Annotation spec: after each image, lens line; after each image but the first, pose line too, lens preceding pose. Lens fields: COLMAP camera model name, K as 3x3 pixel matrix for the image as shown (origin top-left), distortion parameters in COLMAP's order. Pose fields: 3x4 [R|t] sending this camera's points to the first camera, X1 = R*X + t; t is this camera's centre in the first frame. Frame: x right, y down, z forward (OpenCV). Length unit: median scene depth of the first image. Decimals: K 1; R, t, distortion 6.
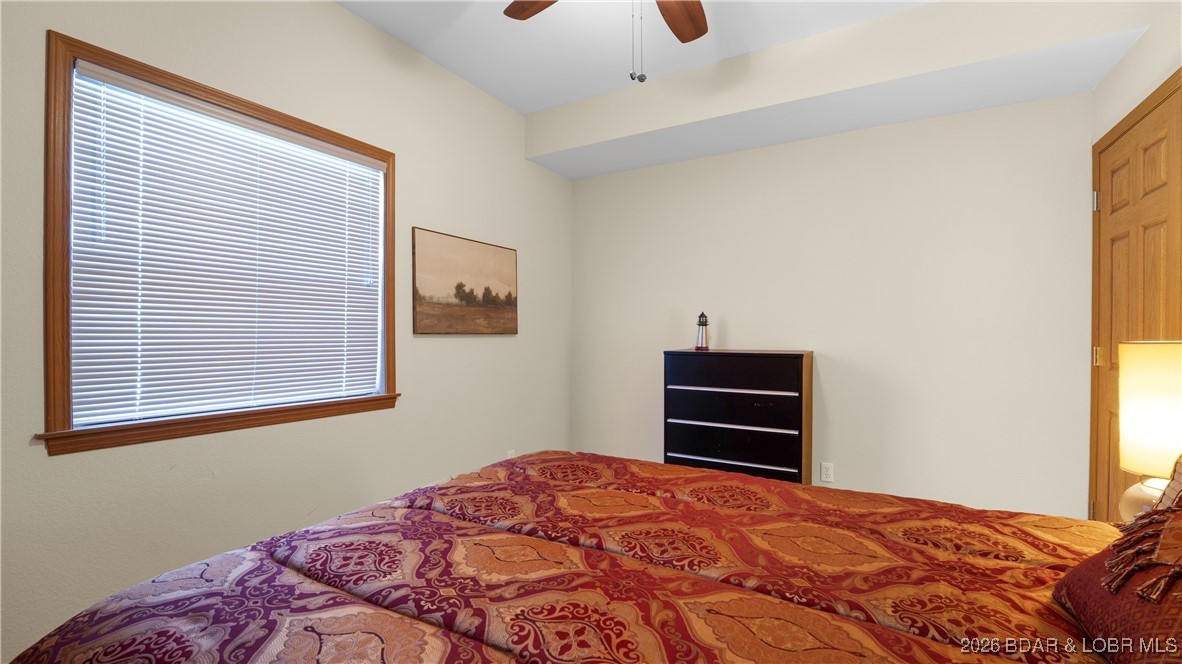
lens RADIAL K [[504.2, 0, 594.7], [0, 504.2, 335.1], [0, 0, 1]] dist [0.015089, 0.000037]
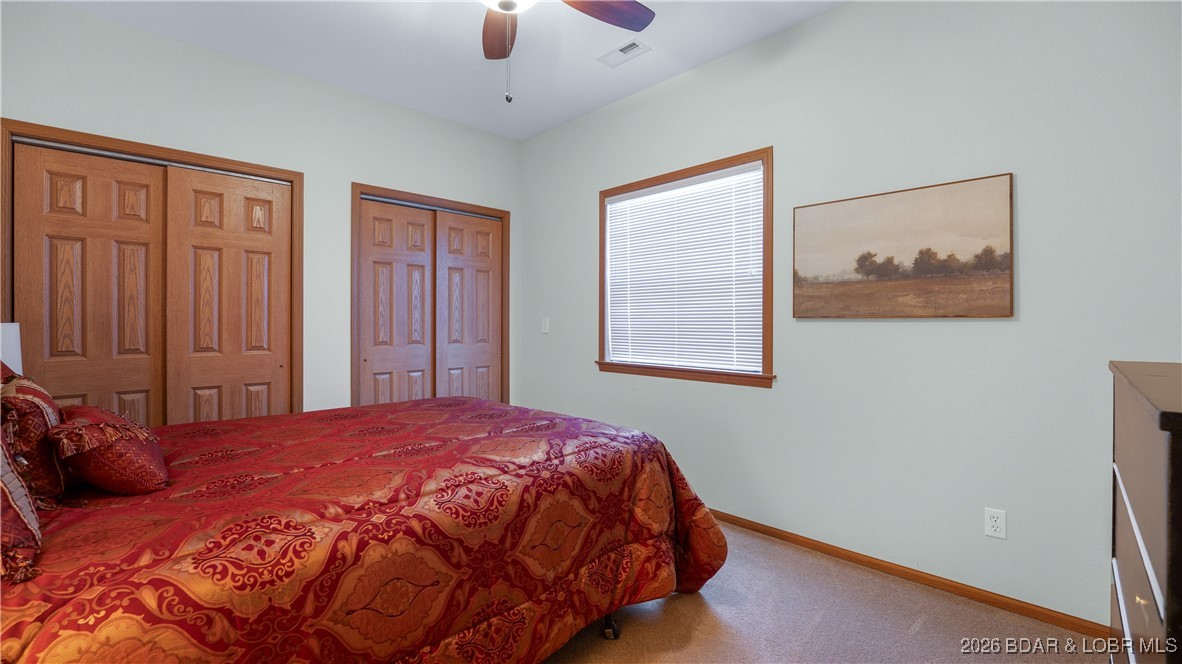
lens RADIAL K [[504.2, 0, 594.7], [0, 504.2, 335.1], [0, 0, 1]] dist [0.015089, 0.000037]
pose [[-0.237386, 0.028491, -0.970998, 0.655963], [0.003896, 0.999590, 0.028377, 0.001420], [0.971408, 0.002954, -0.237399, 0.829990]]
